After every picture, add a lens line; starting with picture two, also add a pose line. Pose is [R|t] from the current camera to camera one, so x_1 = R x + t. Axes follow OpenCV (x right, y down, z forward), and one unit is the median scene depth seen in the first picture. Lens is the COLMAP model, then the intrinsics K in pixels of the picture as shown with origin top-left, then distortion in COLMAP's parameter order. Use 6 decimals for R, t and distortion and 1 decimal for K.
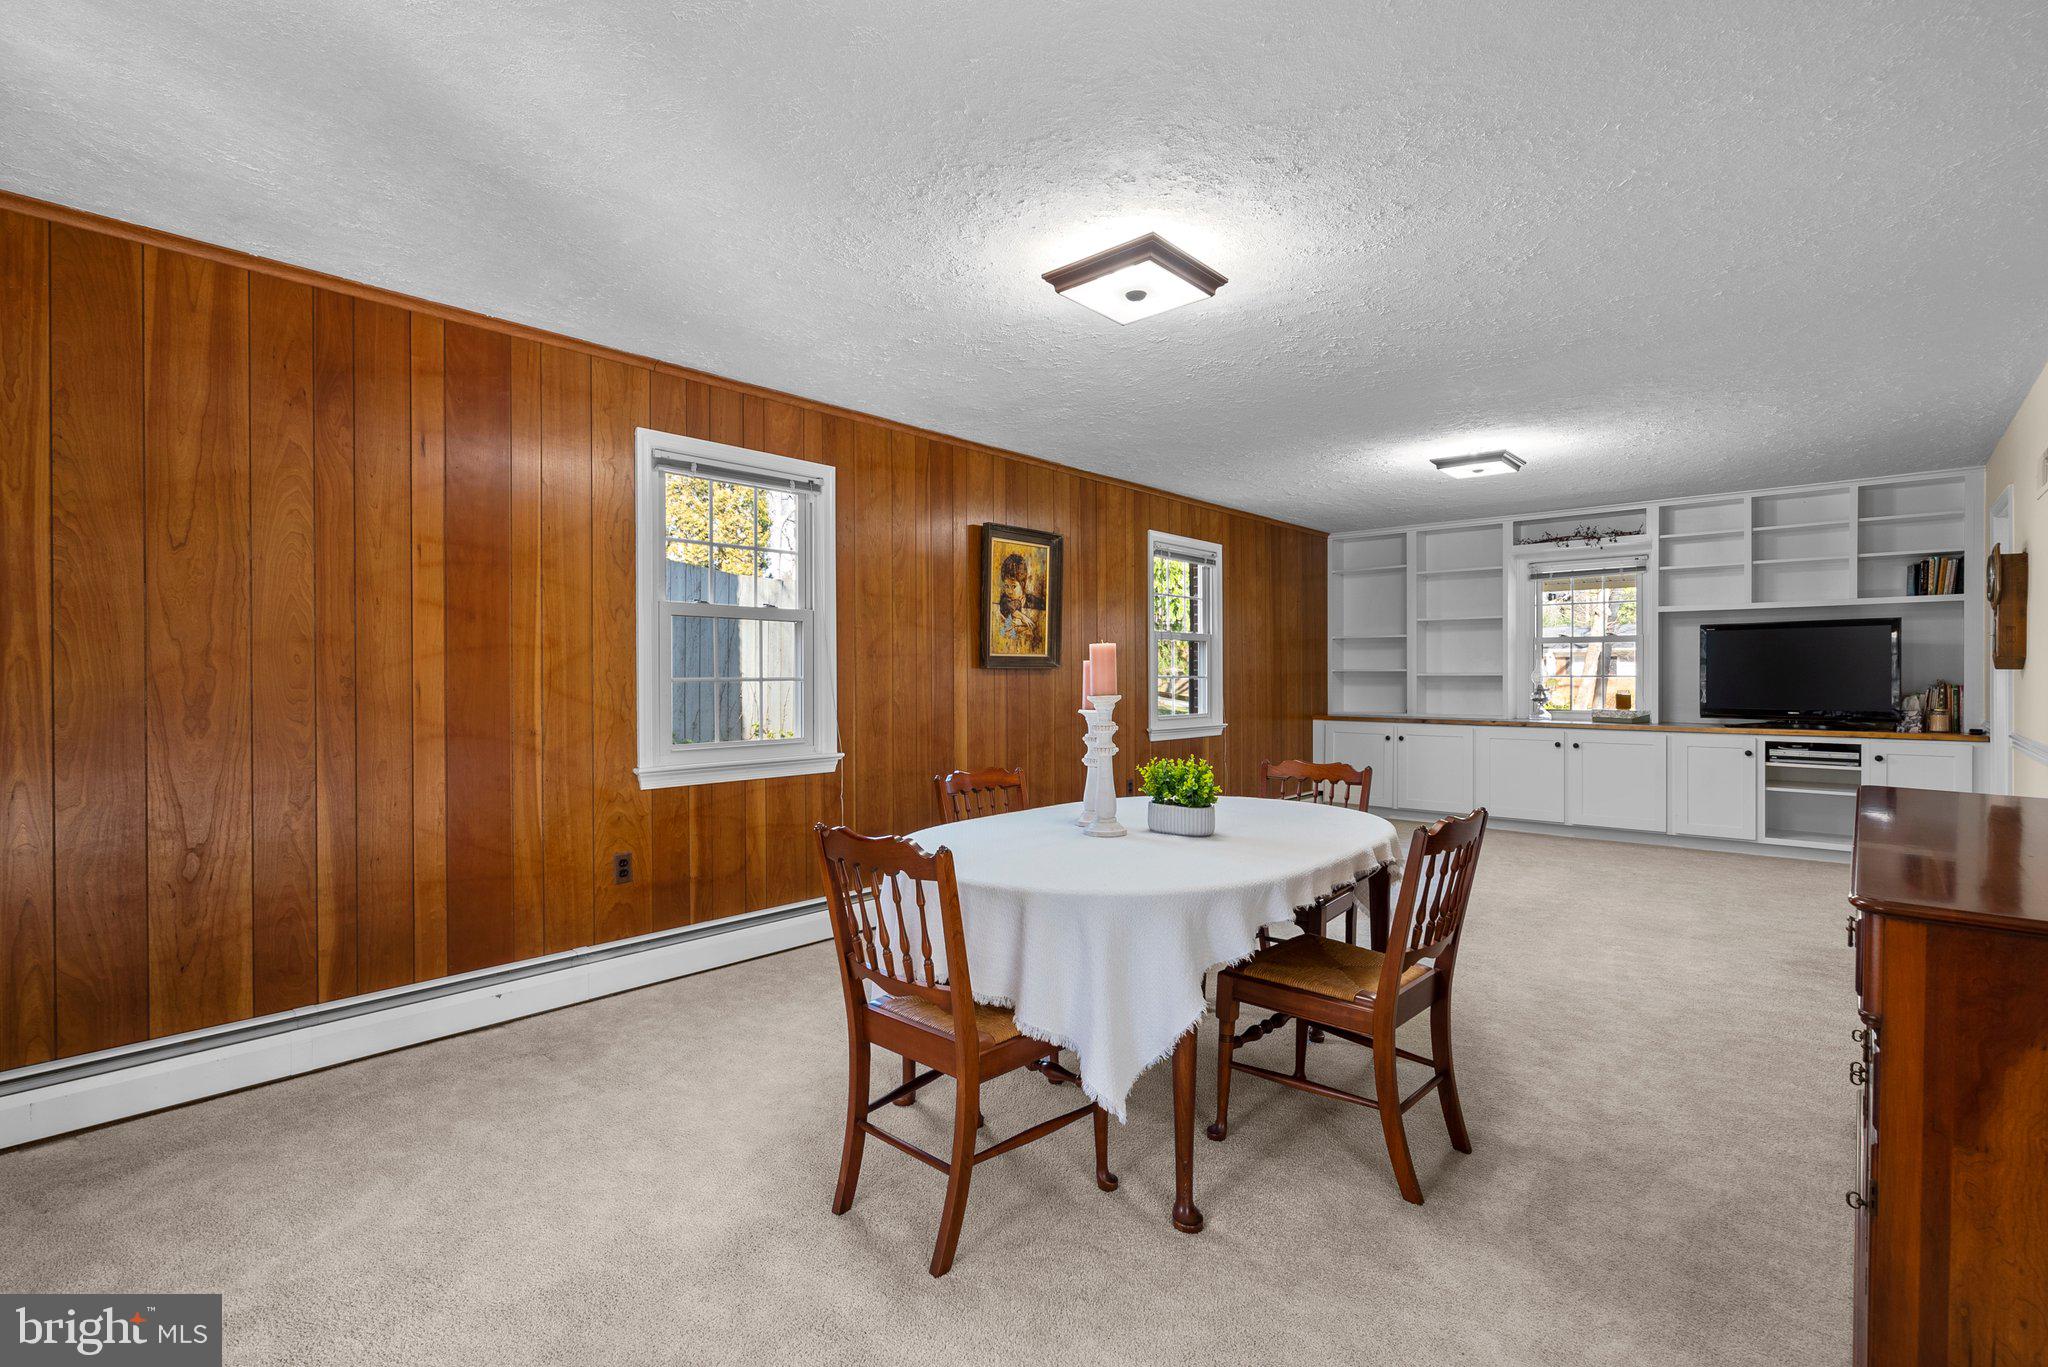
lens RADIAL K [[945.2, 0, 1024.0], [0, 945.2, 688.3], [0, 0, 1]] dist [-0.000815, 0.000333]
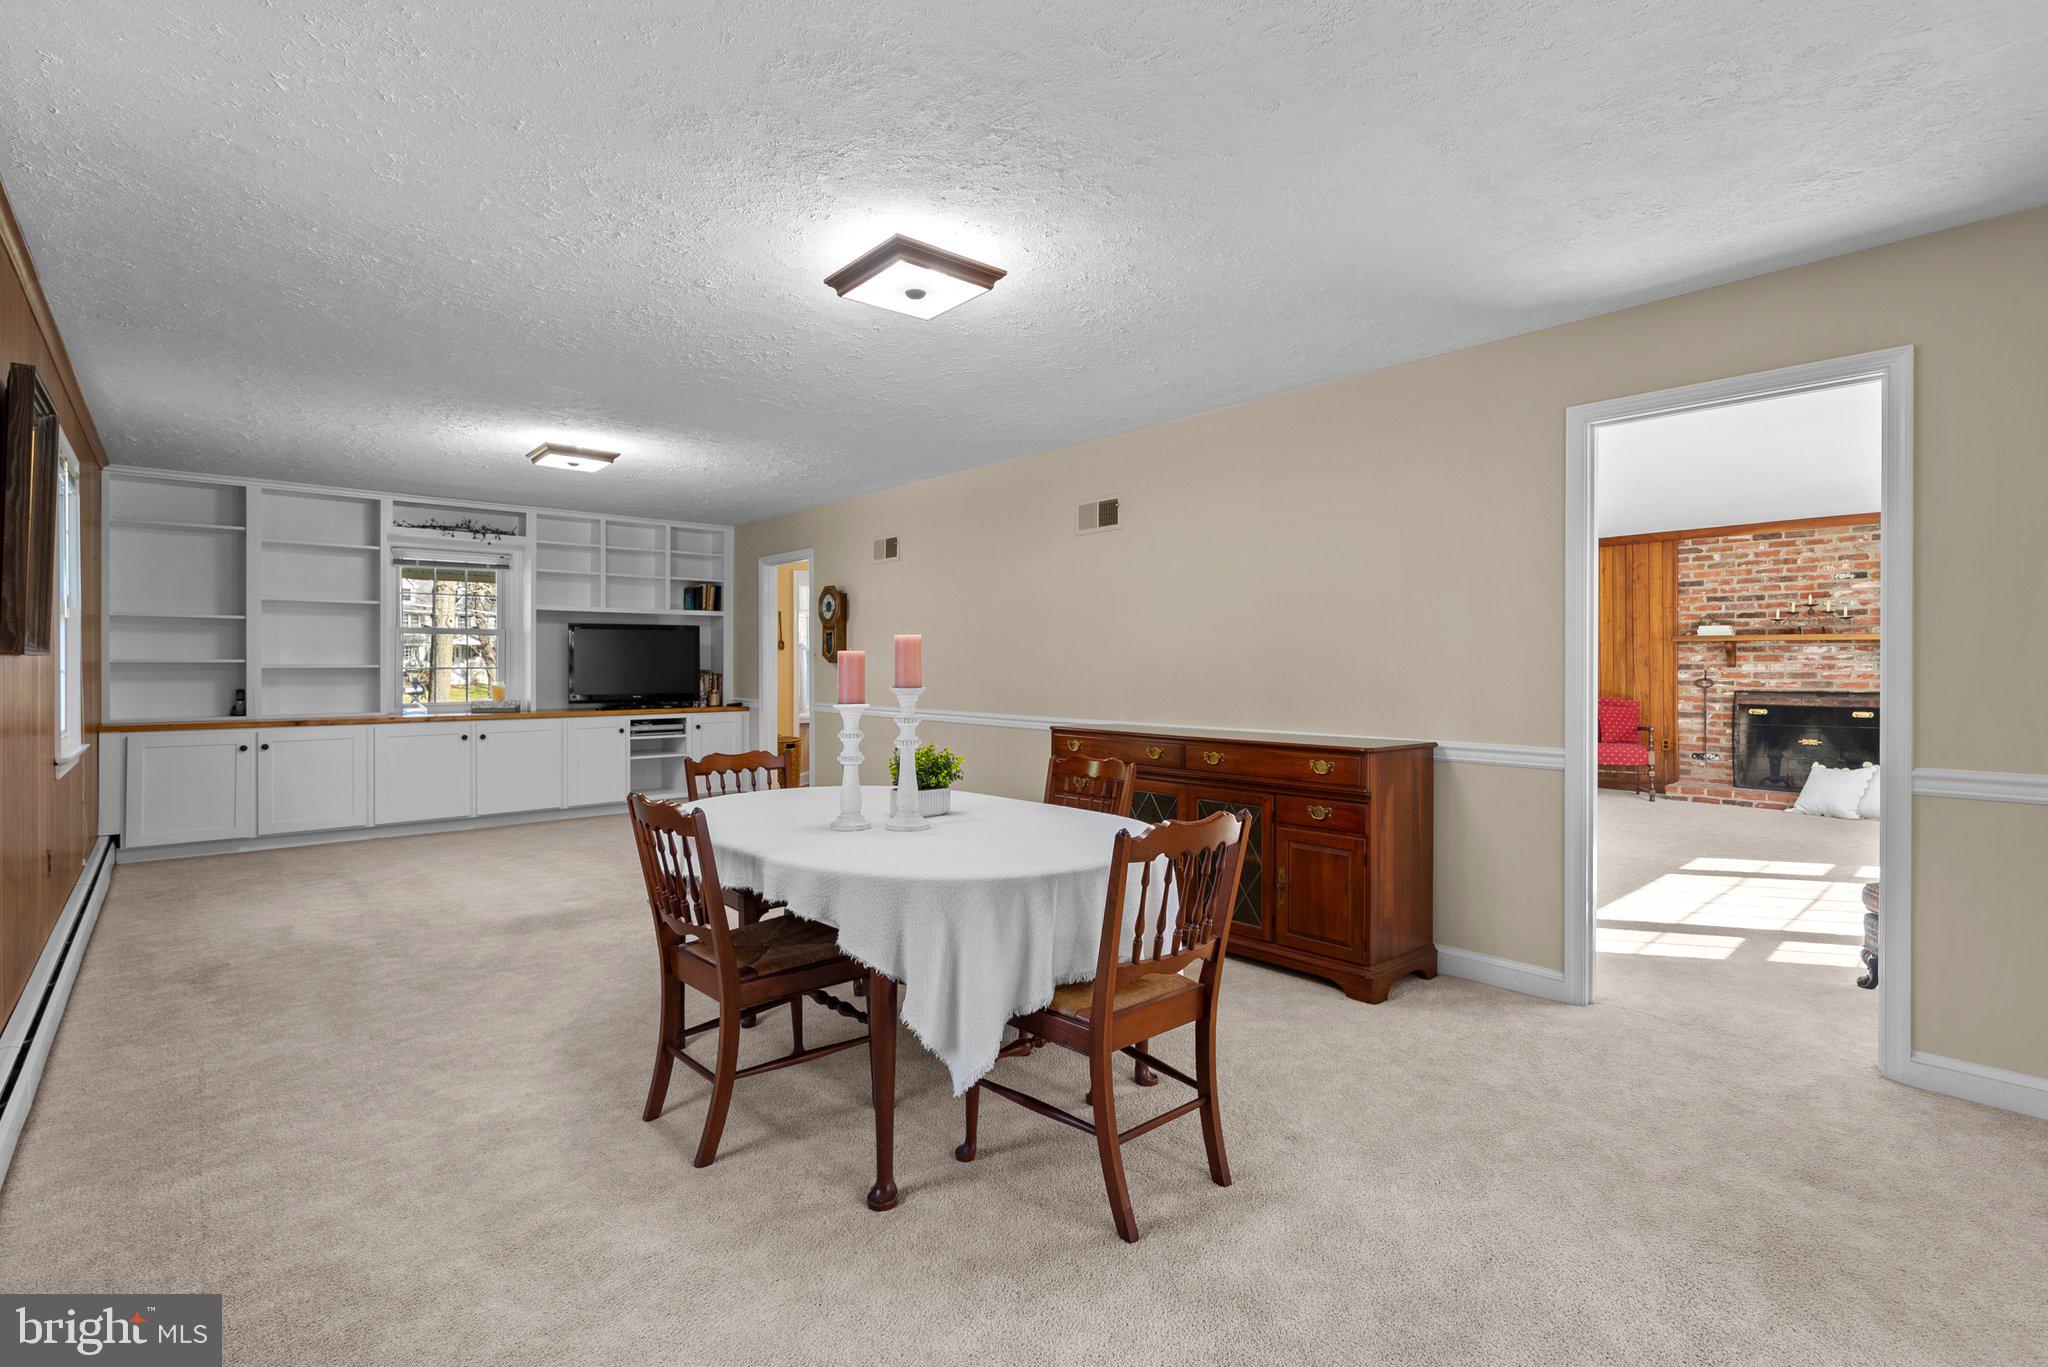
lens RADIAL K [[945.2, 0, 1024.0], [0, 945.2, 688.3], [0, 0, 1]] dist [-0.000815, 0.000333]
pose [[0.120351, -0.023395, 0.992456, -0.387157], [0.015317, 0.999647, 0.021707, -0.004720], [-0.992613, 0.012589, 0.120667, 0.335489]]
